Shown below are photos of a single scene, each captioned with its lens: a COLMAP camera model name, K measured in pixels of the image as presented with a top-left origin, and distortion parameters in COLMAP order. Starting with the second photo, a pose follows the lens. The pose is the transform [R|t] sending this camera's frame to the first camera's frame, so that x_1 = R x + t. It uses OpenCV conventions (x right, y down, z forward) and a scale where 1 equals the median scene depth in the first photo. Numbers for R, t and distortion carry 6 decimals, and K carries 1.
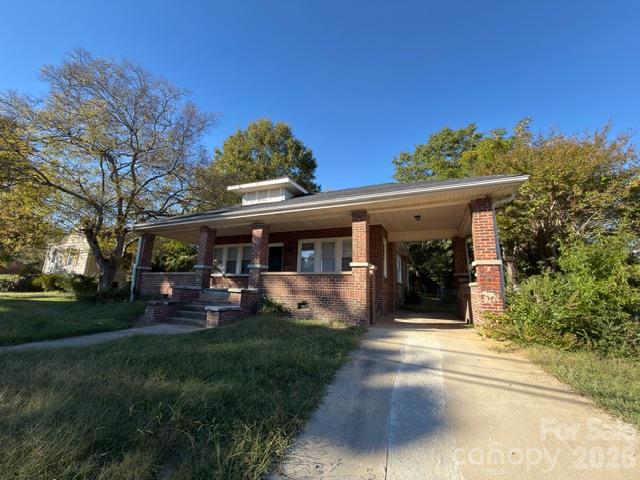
lens RADIAL K [[254.5, 0, 320.0], [0, 254.5, 240.0], [0, 0, 1]] dist [0.019163, 0.000005]
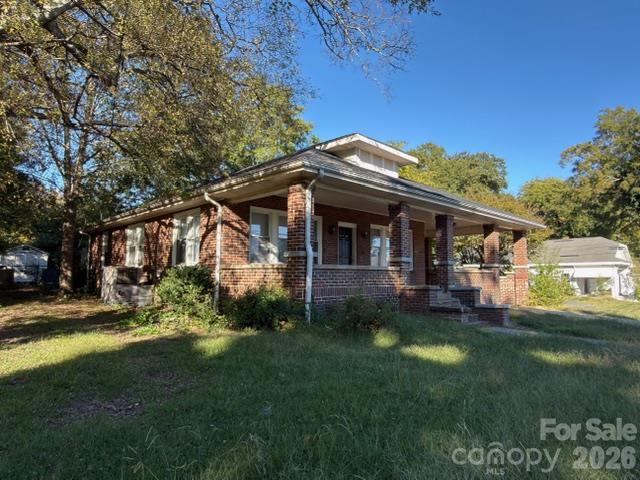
lens RADIAL K [[398.6, 0, 320.0], [0, 398.6, 240.0], [0, 0, 1]] dist [0.028185, 0.000147]
pose [[0.435906, 0.082282, 0.896223, -1.281685], [-0.180443, 0.983582, -0.002539, 0.080805], [-0.881718, -0.160610, 0.443597, 0.566723]]
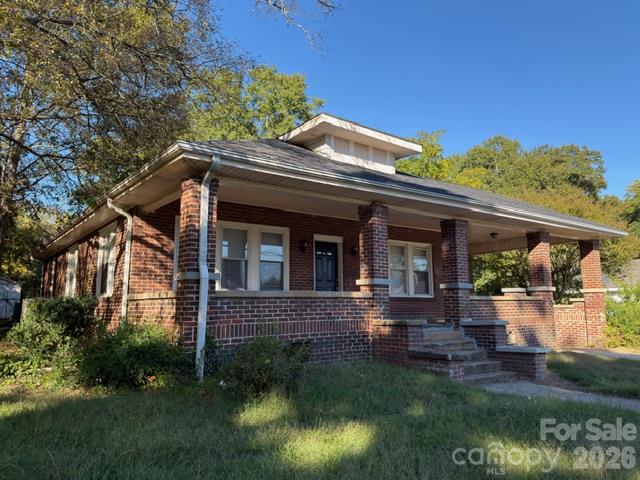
lens RADIAL K [[473.8, 0, 320.0], [0, 473.8, 240.0], [0, 0, 1]] dist [0.057208, -0.002695]
pose [[0.546434, 0.112461, 0.829917, -1.076590], [-0.155250, 0.987370, -0.031577, 0.058851], [-0.822987, -0.111590, 0.556992, 0.454396]]
